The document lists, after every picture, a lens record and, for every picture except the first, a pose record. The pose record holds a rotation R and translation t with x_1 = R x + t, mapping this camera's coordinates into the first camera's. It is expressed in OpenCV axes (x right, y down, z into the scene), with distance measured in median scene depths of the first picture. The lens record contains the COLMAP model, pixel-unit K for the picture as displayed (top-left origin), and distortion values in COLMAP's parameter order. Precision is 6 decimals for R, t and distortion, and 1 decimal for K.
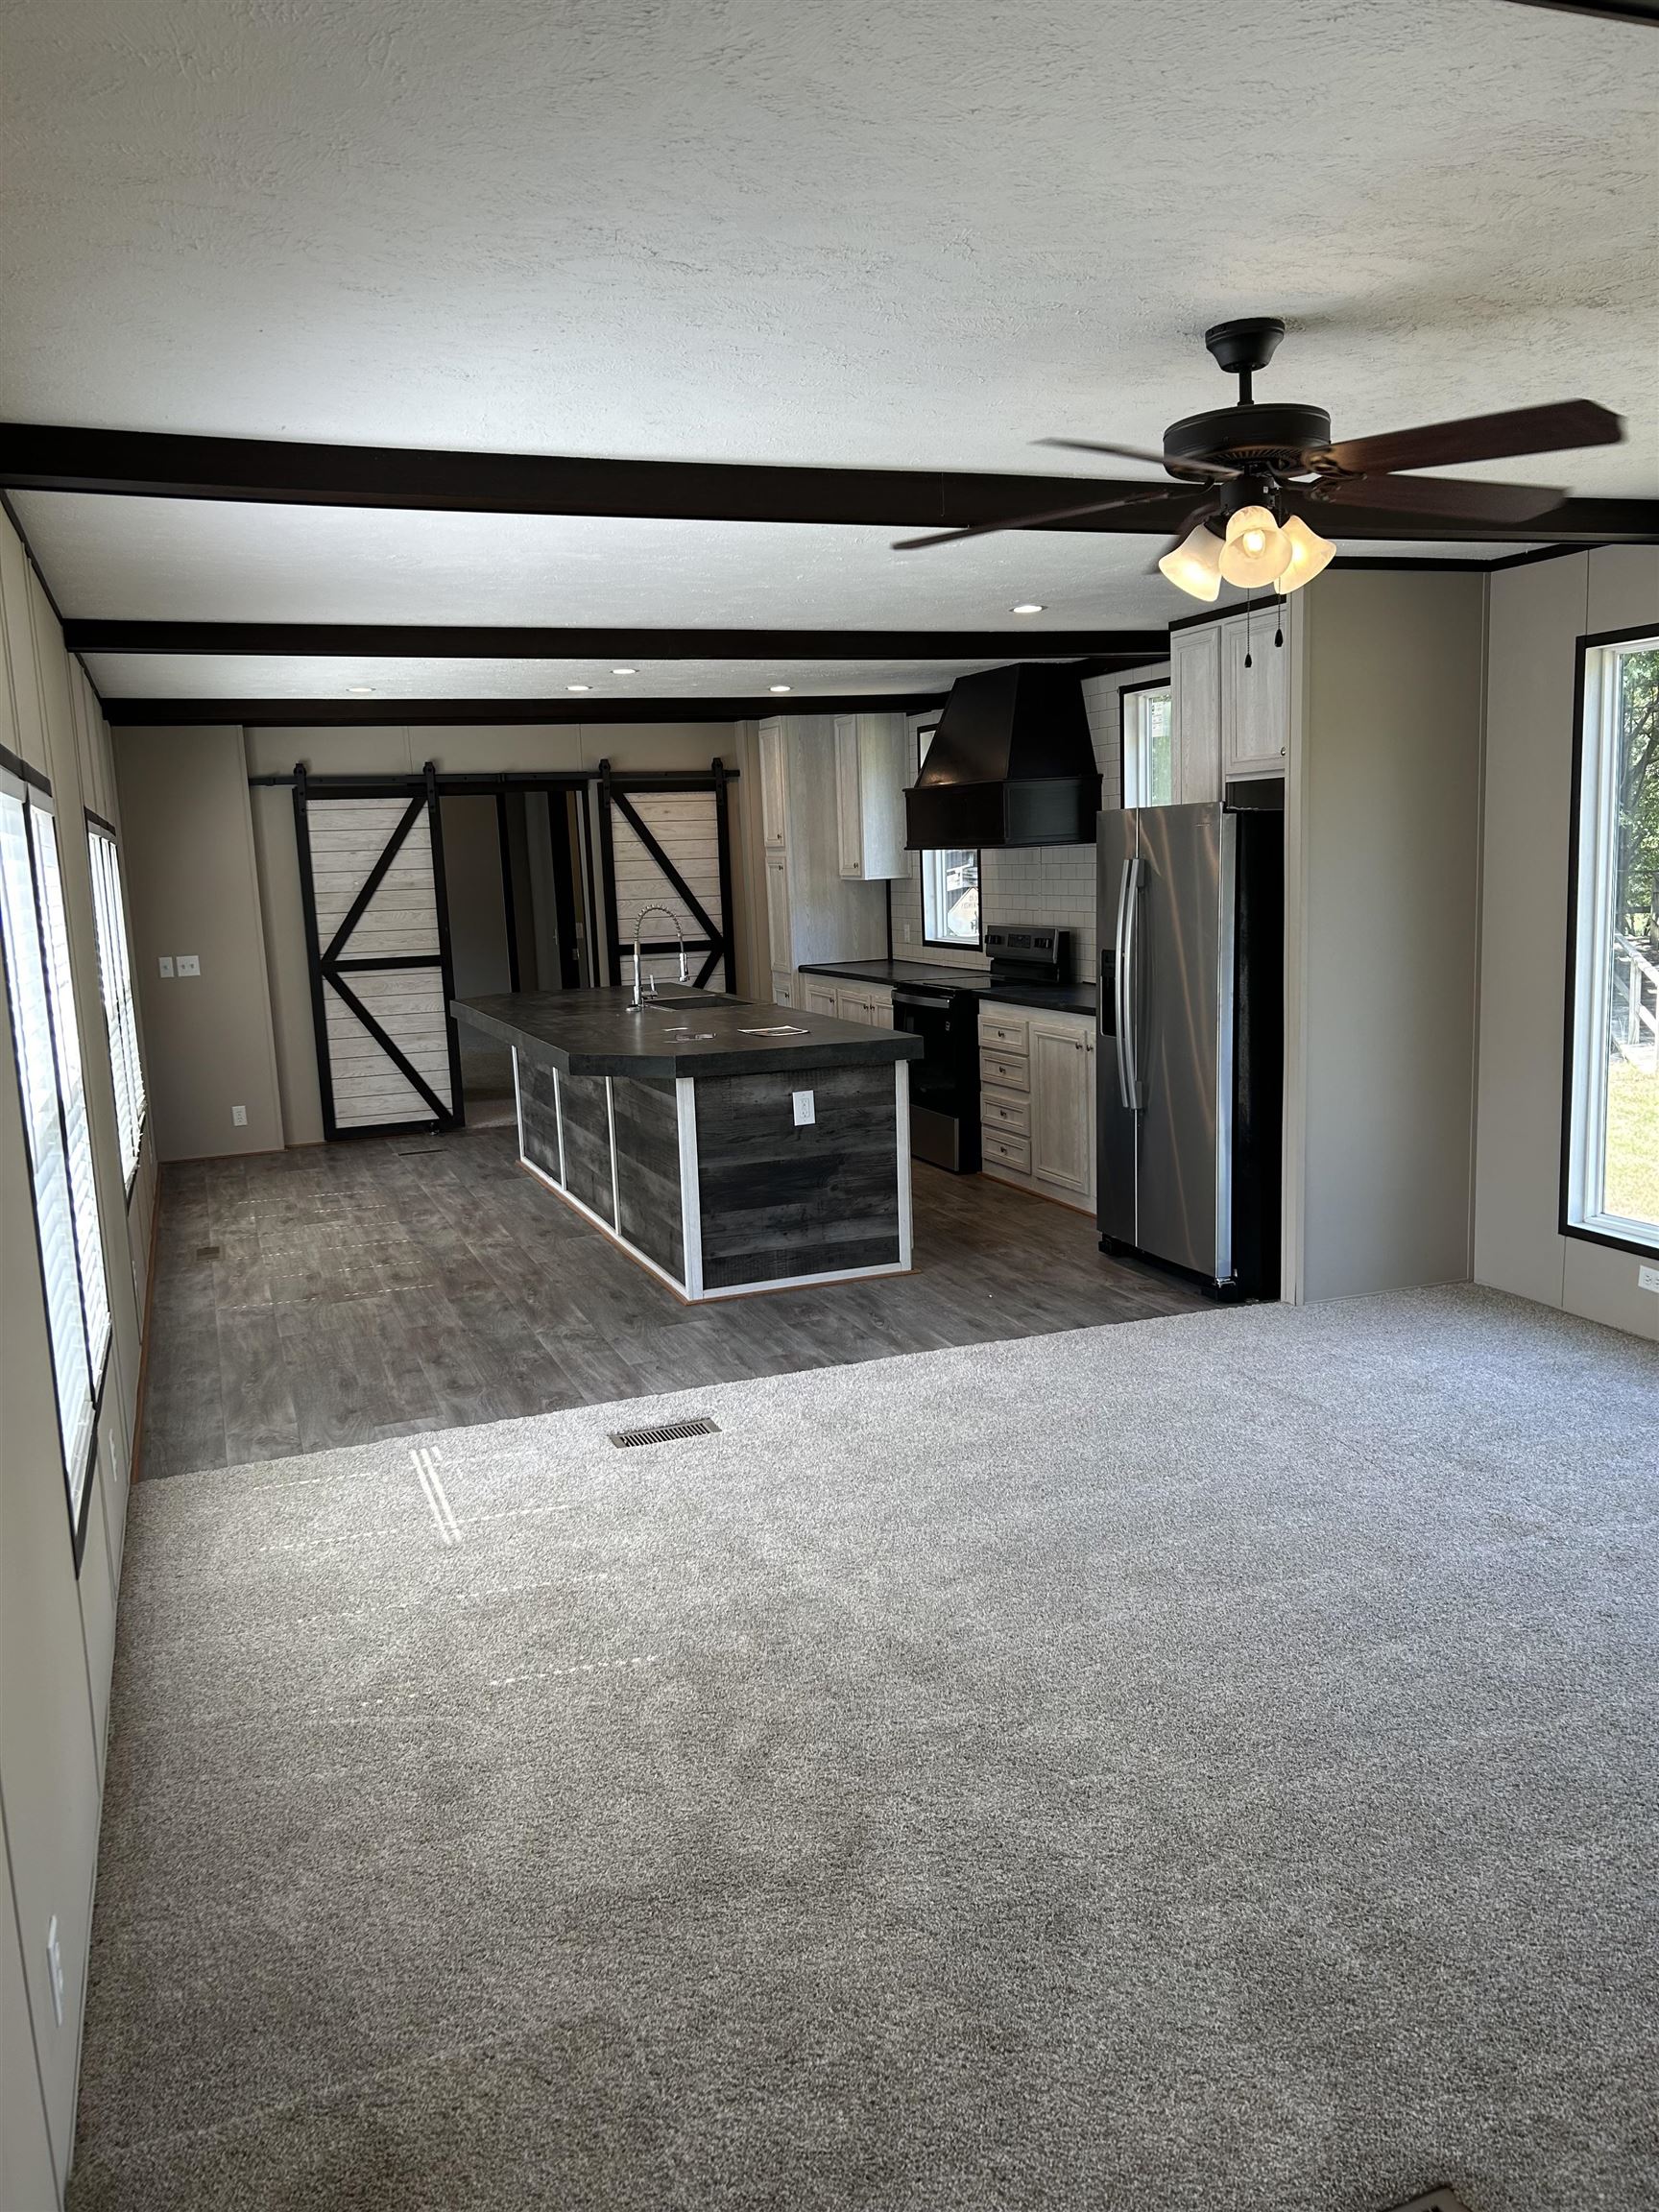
lens RADIAL K [[1666.5, 0, 838.6], [0, 1666.5, 1120.9], [0, 0, 1]] dist [0.039106, -0.043654]
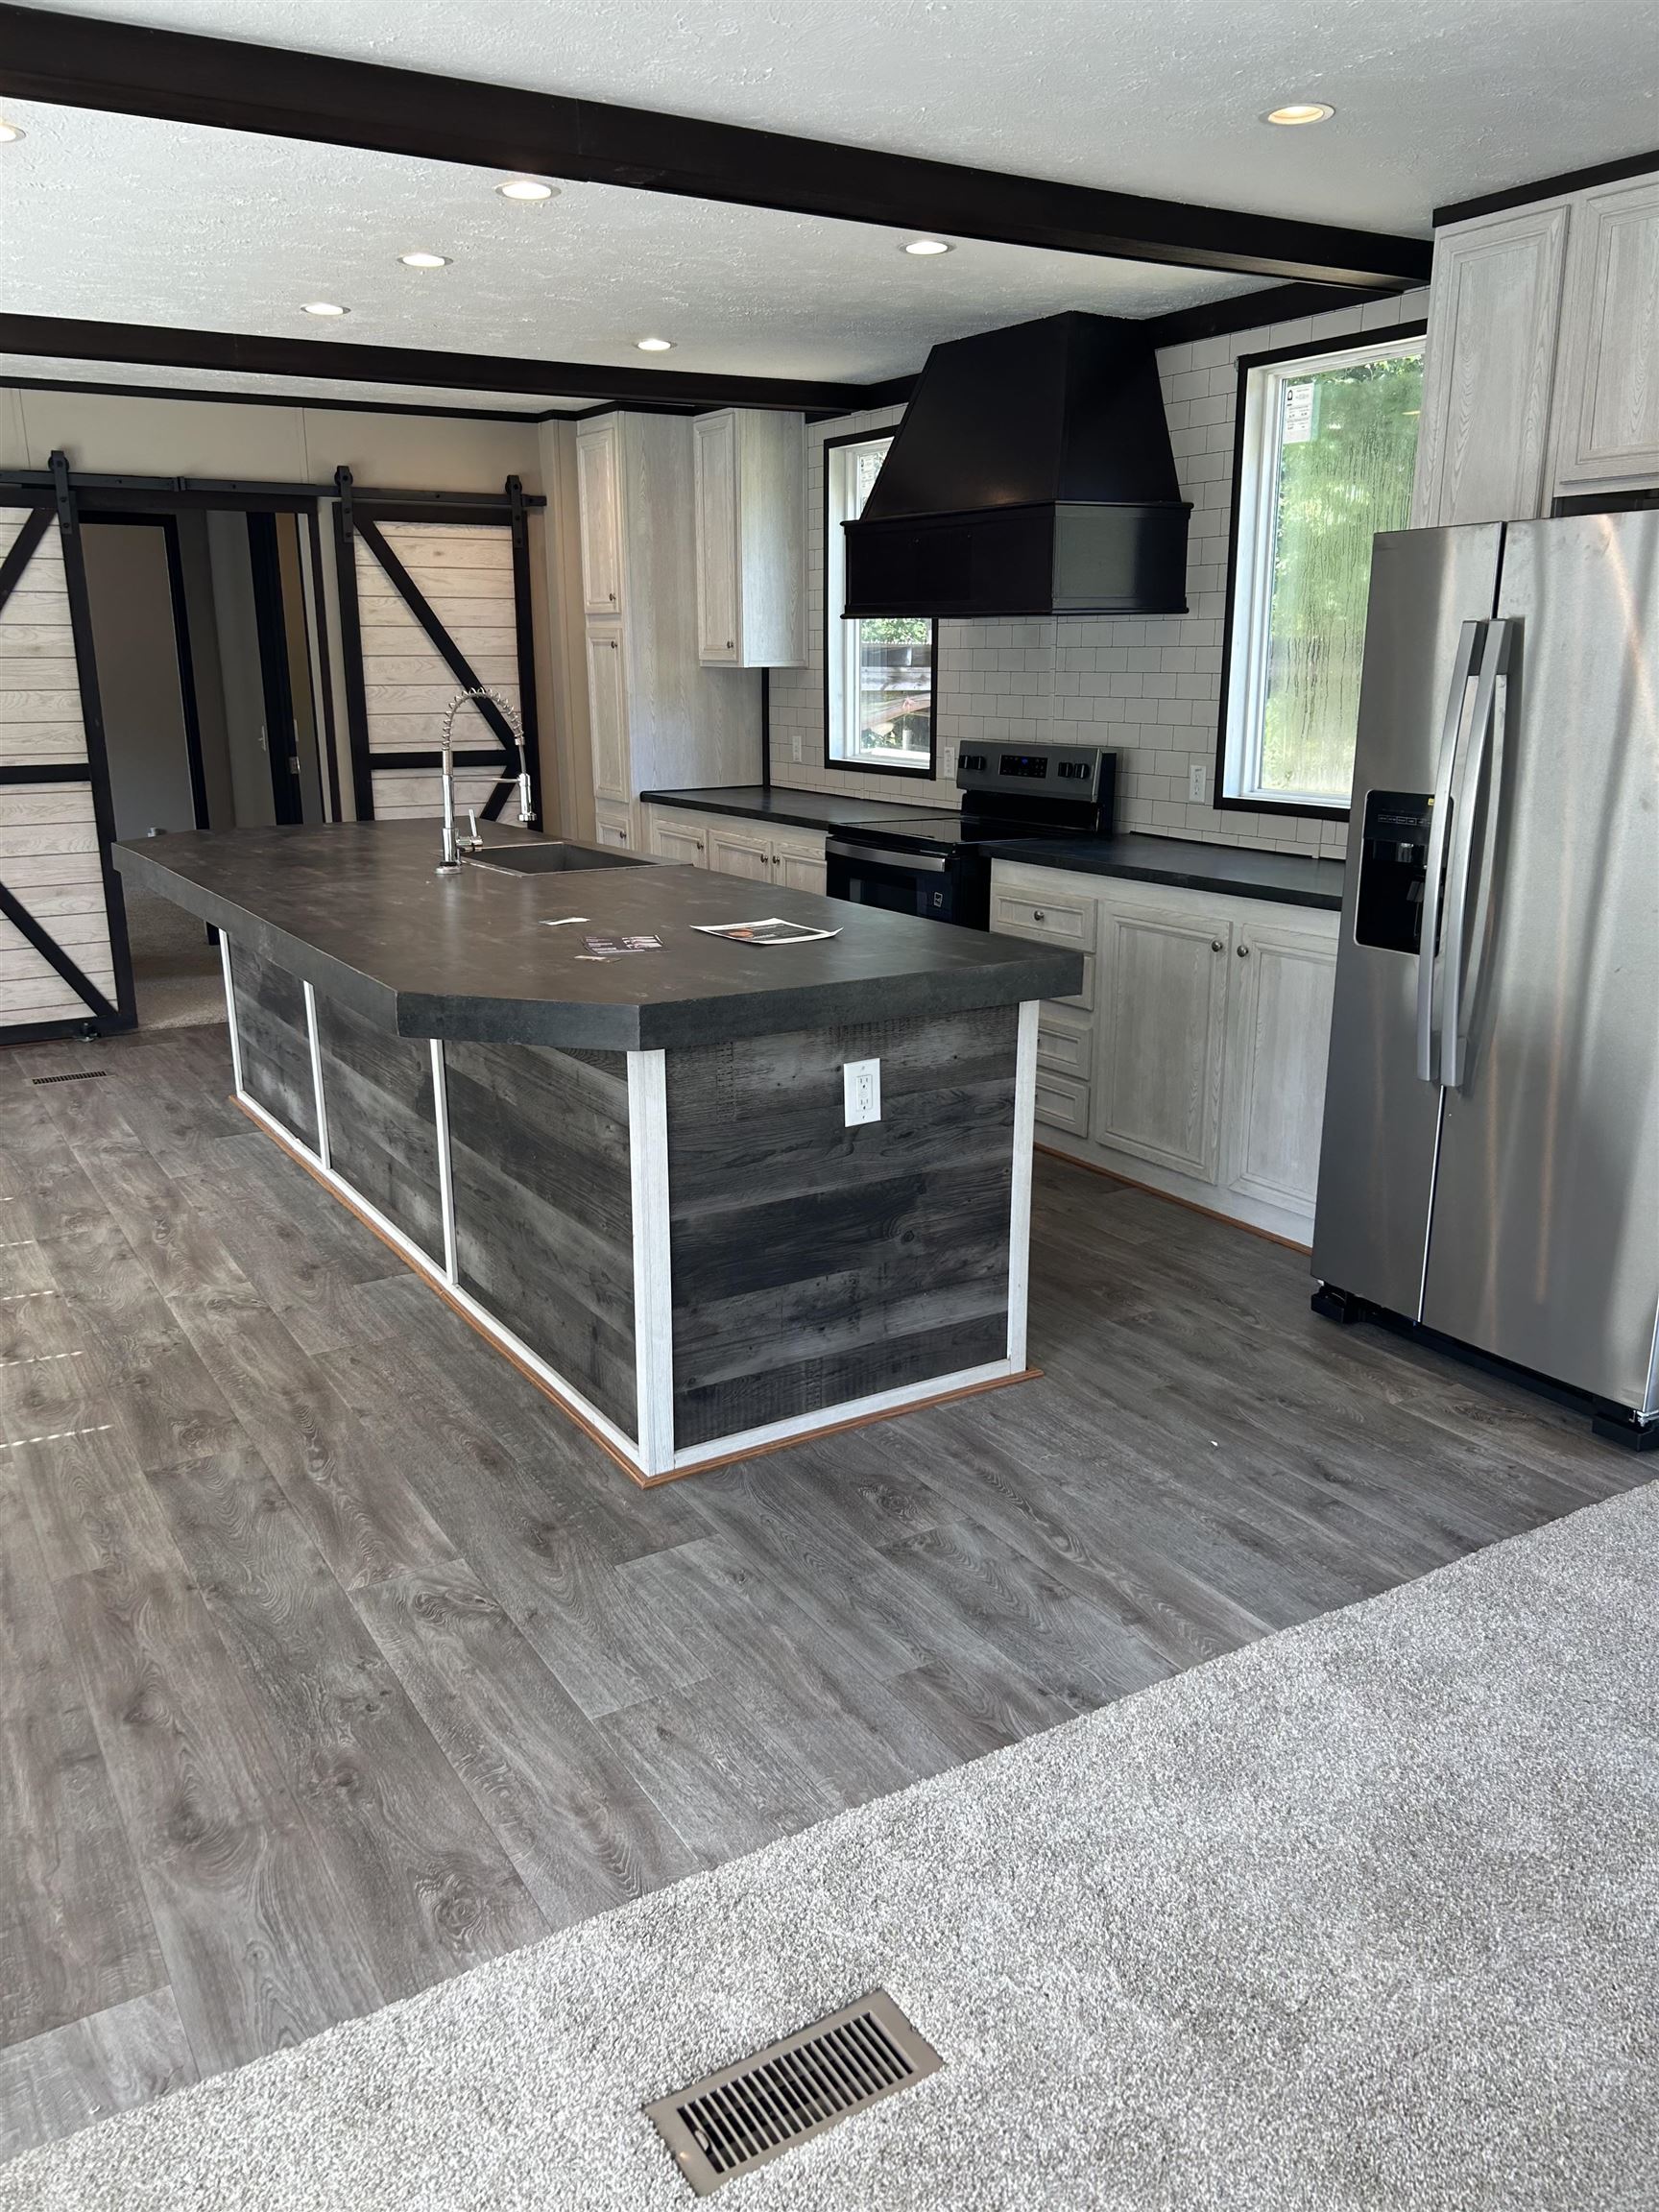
lens RADIAL K [[1666.5, 0, 820.7], [0, 1666.5, 1093.1], [0, 0, 1]] dist [0.039106, -0.043654]
pose [[0.983975, -0.012004, 0.177905, -0.115590], [-0.004756, 0.995610, 0.093479, -0.051499], [-0.178246, -0.092827, 0.979598, 0.455410]]
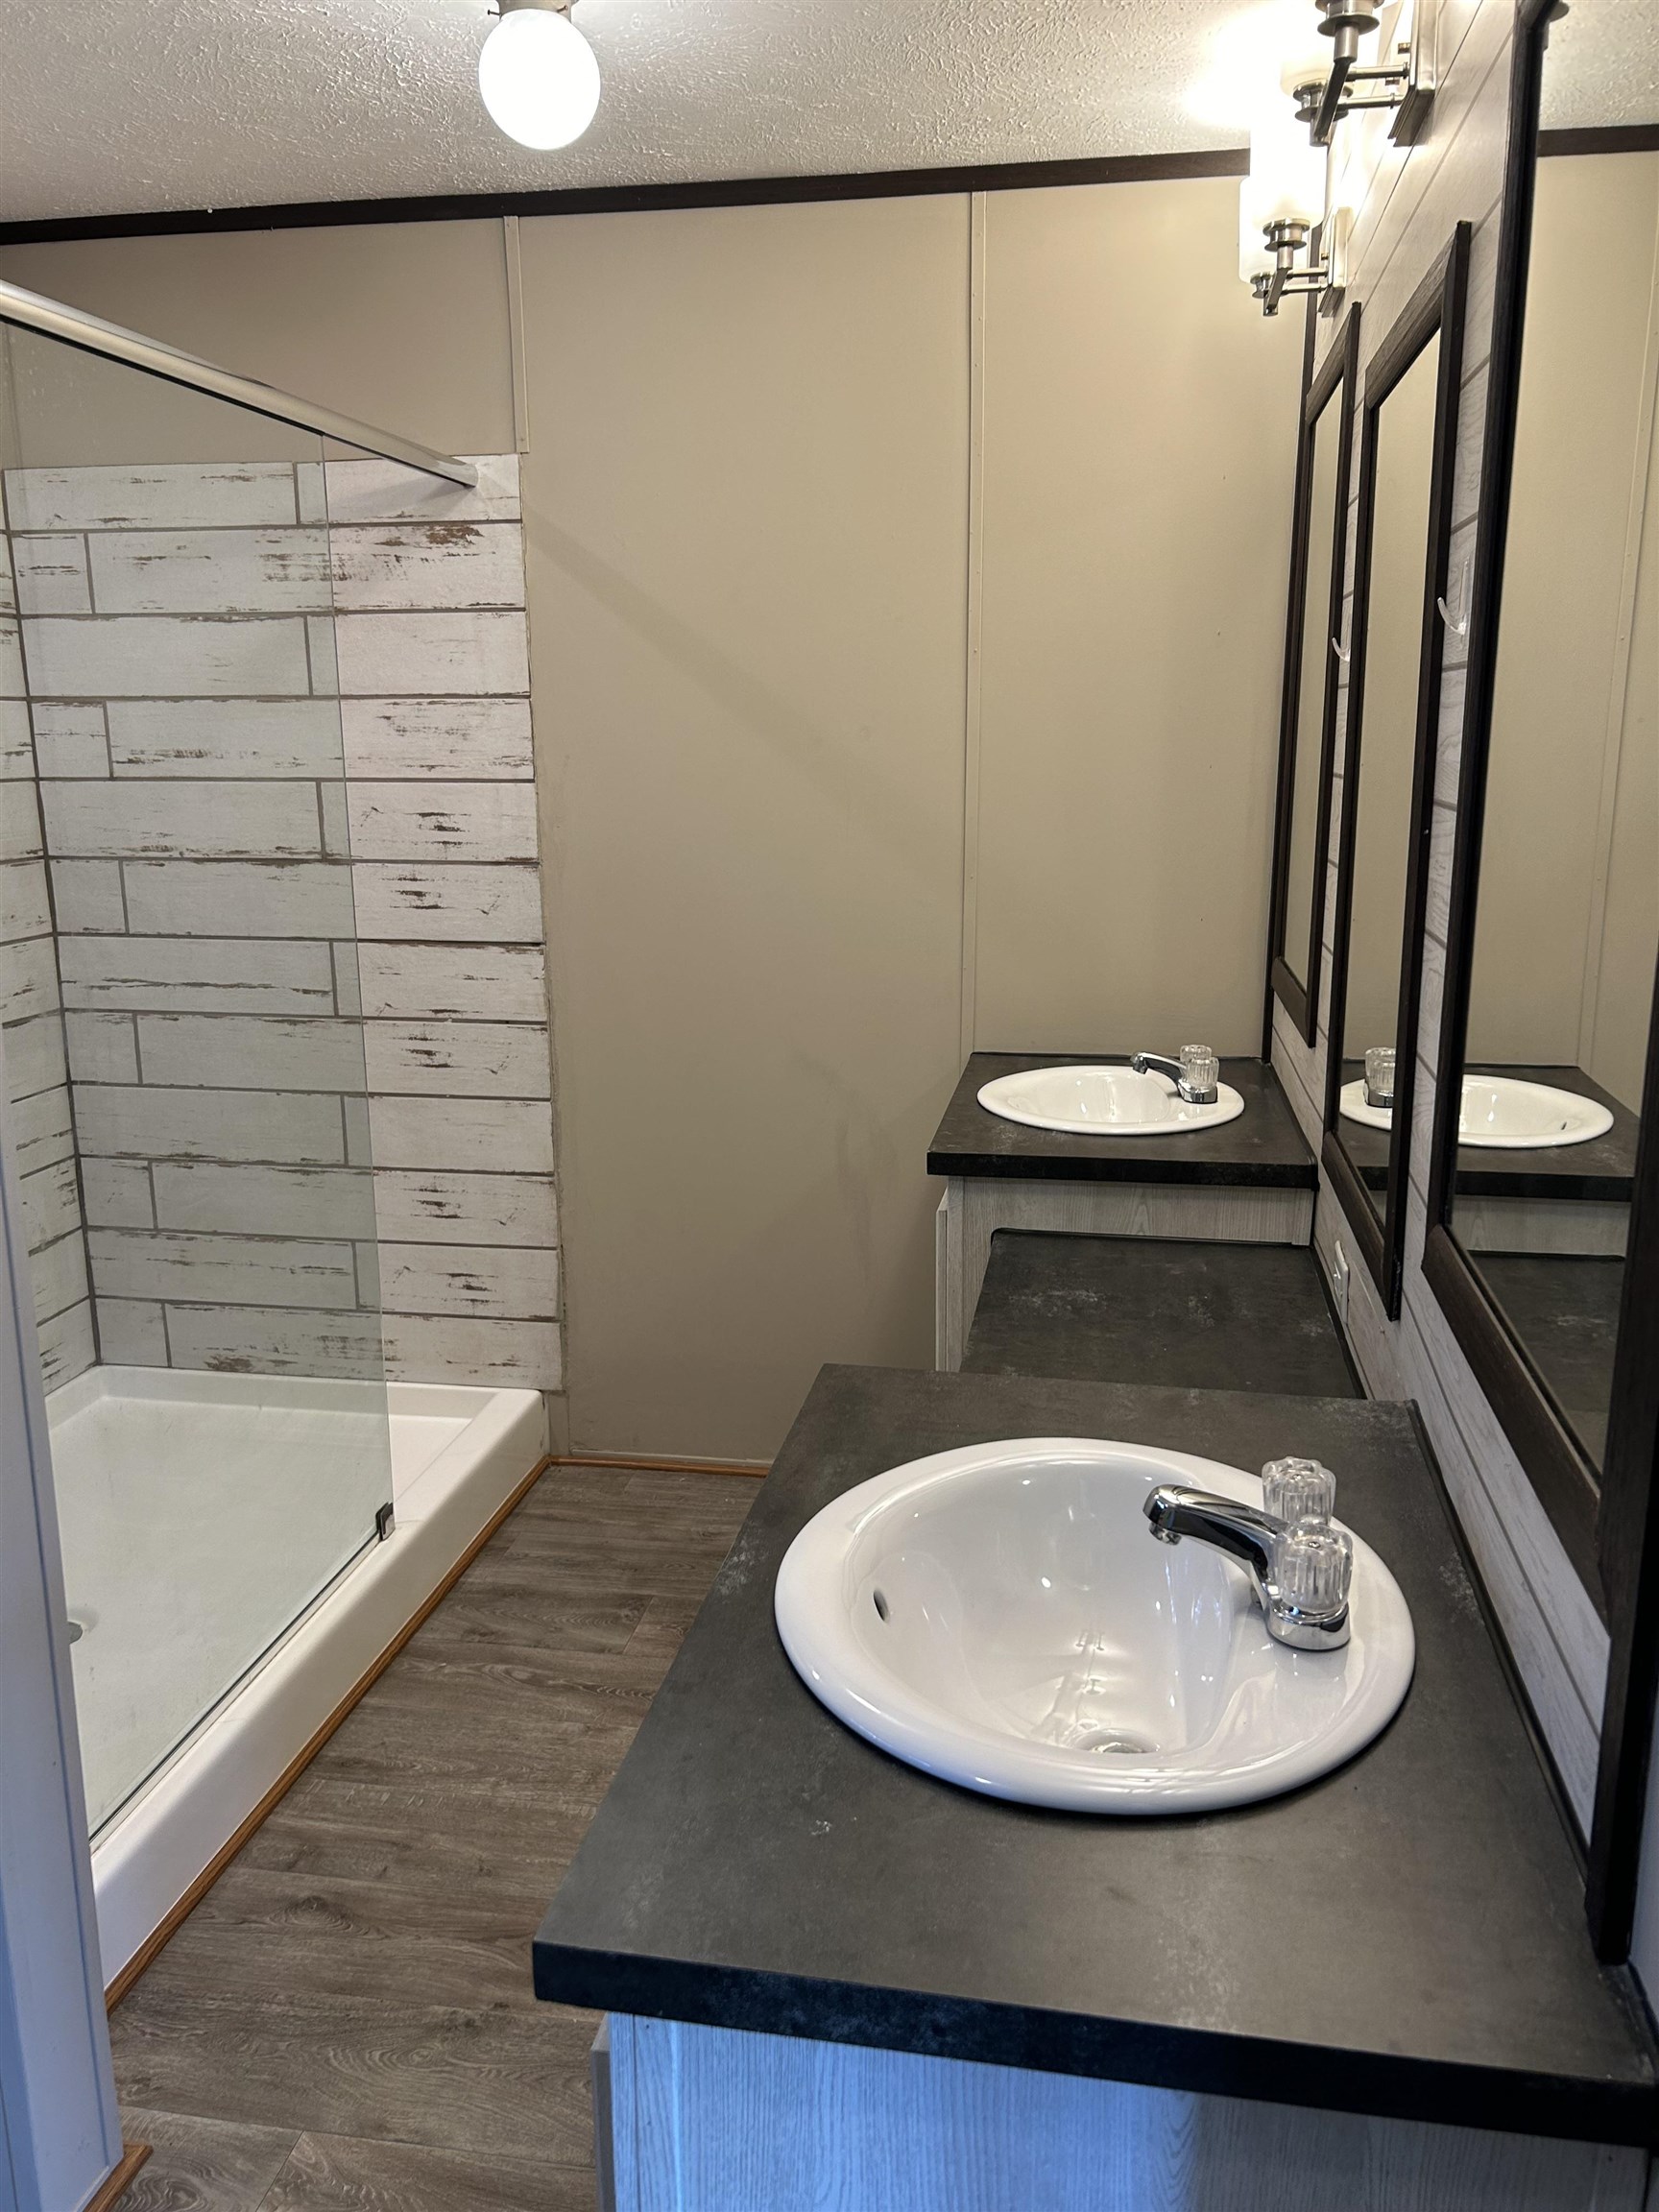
lens RADIAL K [[1666.5, 0, 840.0], [0, 1666.5, 1110.7], [0, 0, 1]] dist [0.039106, -0.043654]
pose [[-0.505796, 0.236288, -0.829662, 0.295975], [-0.109593, 0.936363, 0.333488, -0.177498], [0.855664, 0.259602, -0.447713, 1.077481]]
